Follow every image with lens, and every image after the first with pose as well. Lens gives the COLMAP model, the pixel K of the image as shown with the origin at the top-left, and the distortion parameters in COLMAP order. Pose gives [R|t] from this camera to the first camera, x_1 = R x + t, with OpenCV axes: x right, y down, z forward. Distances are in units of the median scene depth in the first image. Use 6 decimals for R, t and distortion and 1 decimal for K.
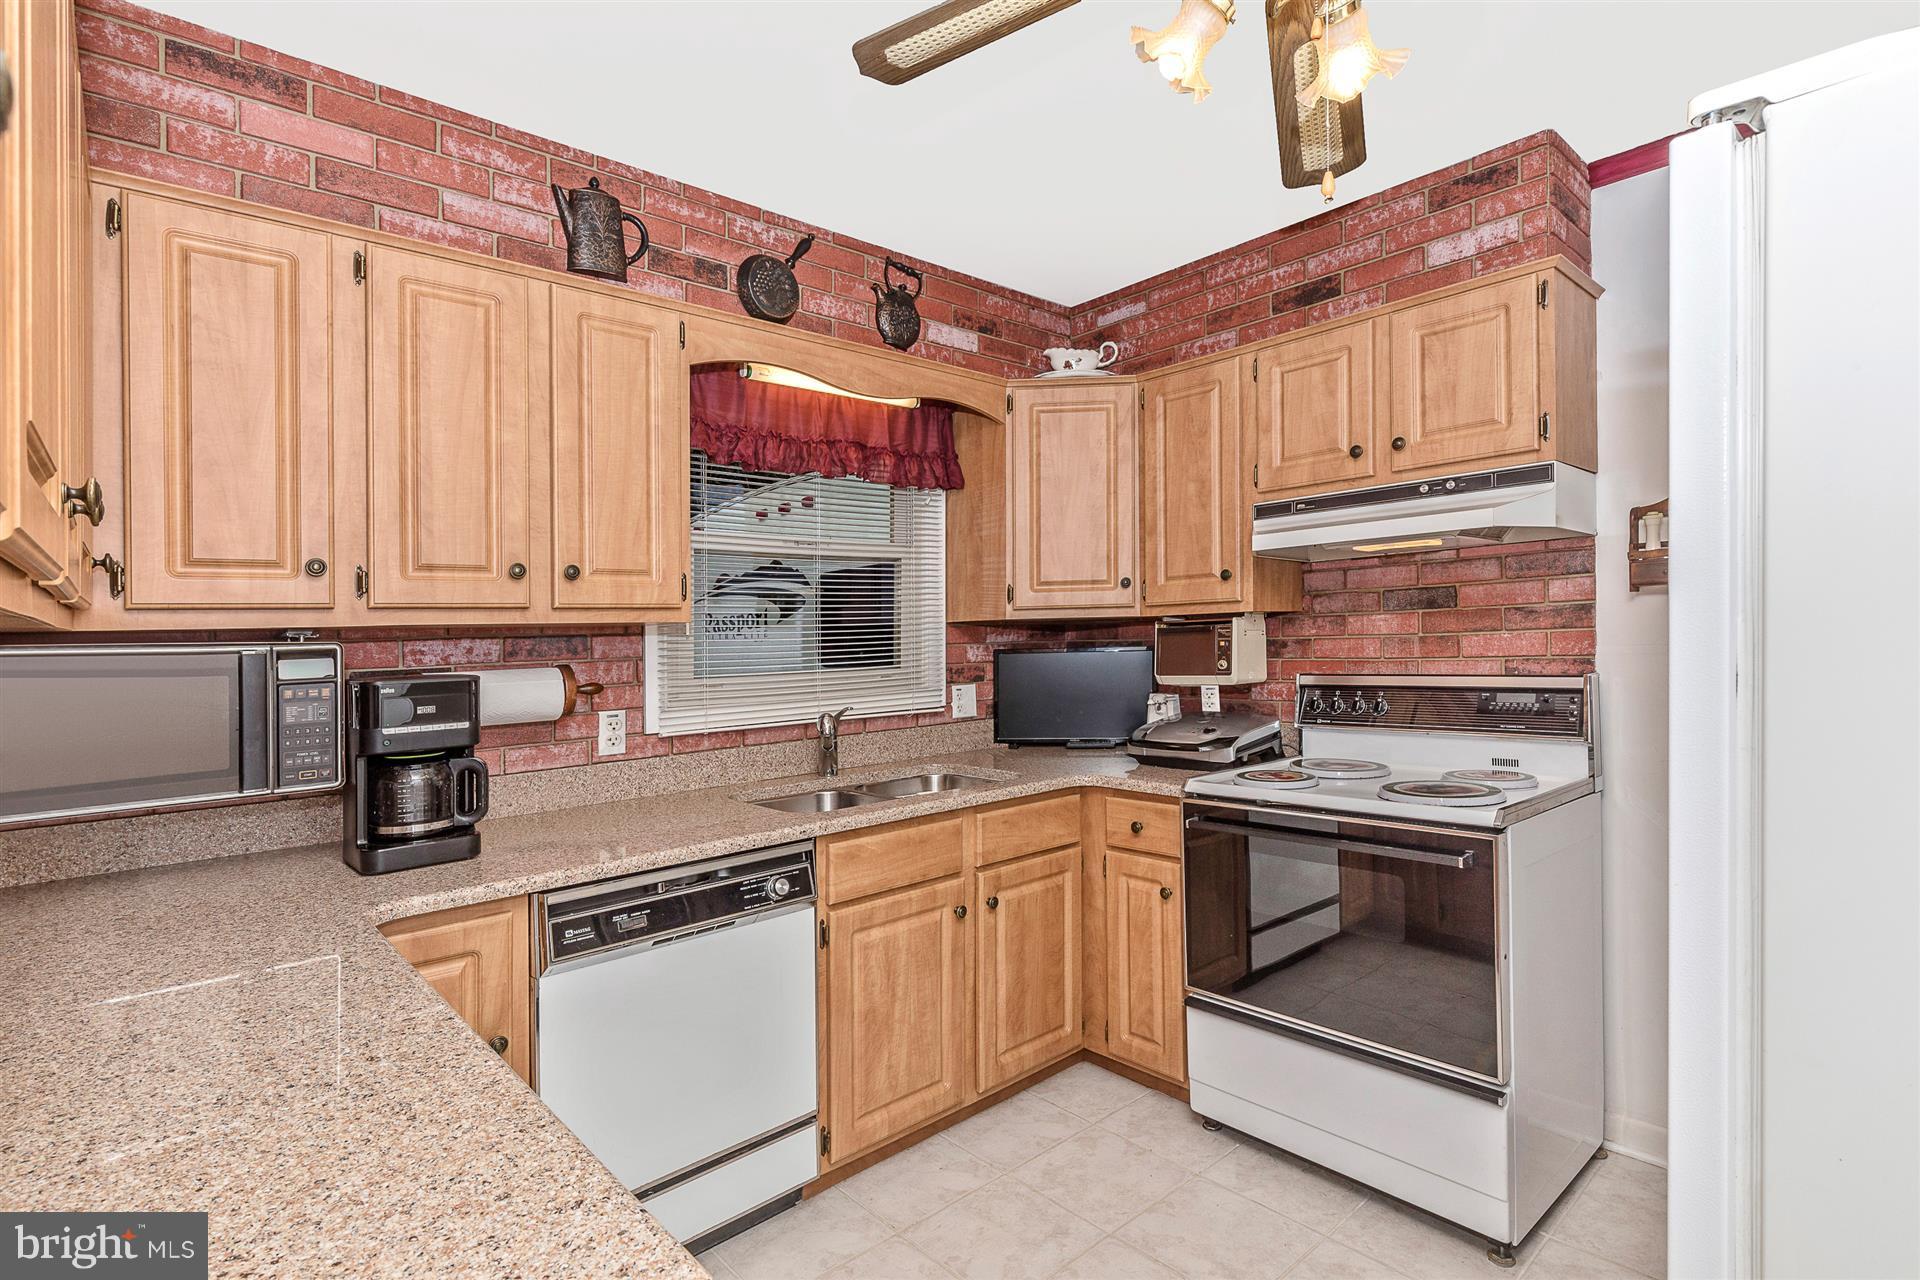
lens RADIAL K [[923.1, 0, 994.7], [0, 923.1, 627.7], [0, 0, 1]] dist [-0.004269, -0.000367]
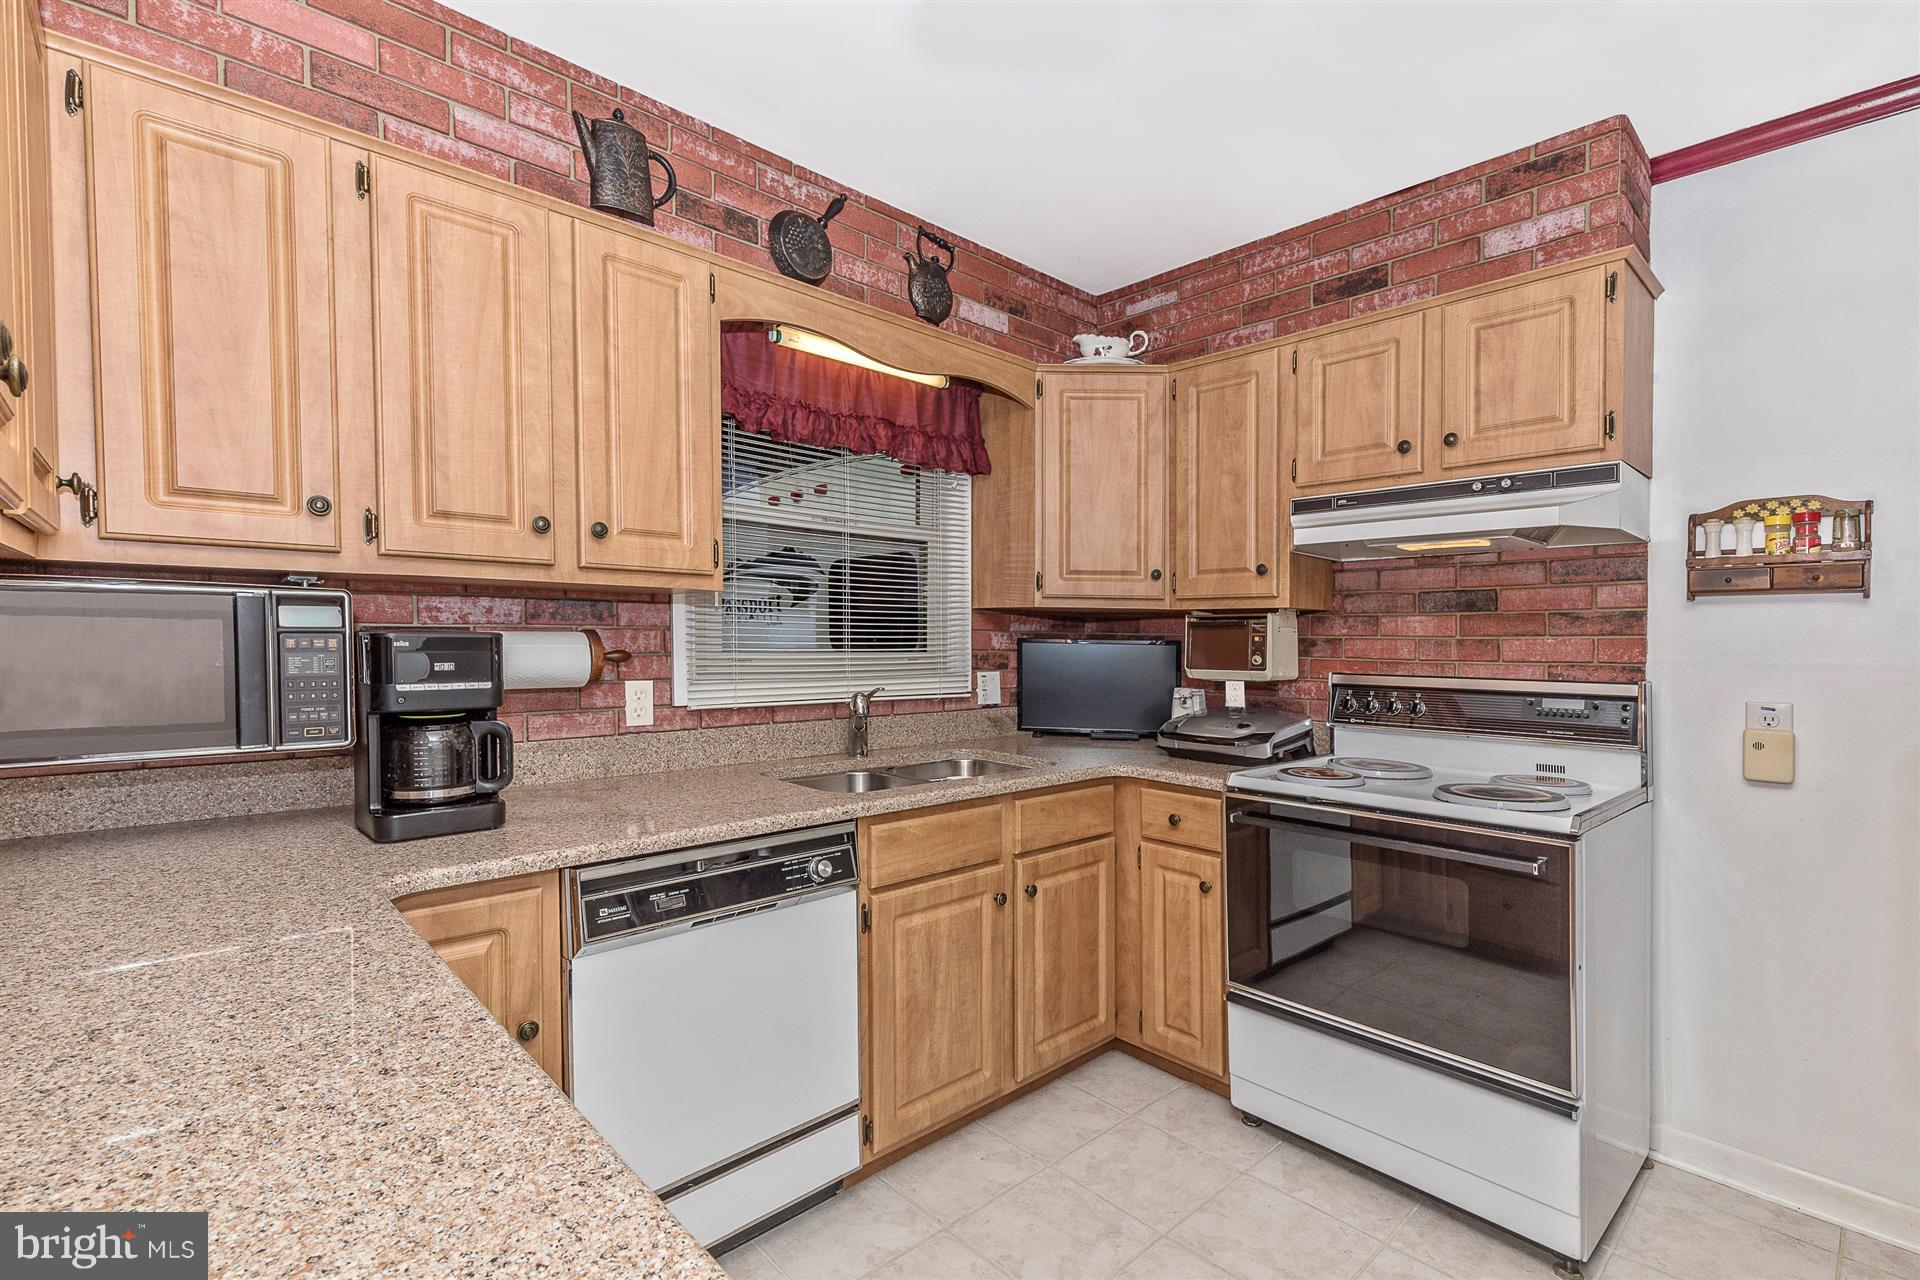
lens RADIAL K [[866.0, 0, 988.4], [0, 866.0, 697.8], [0, 0, 1]] dist [0.000933, -0.000090]
pose [[0.999197, 0.037766, 0.013417, -0.062043], [-0.038716, 0.996083, 0.079493, 0.021662], [-0.010362, -0.079949, 0.996745, 0.095303]]
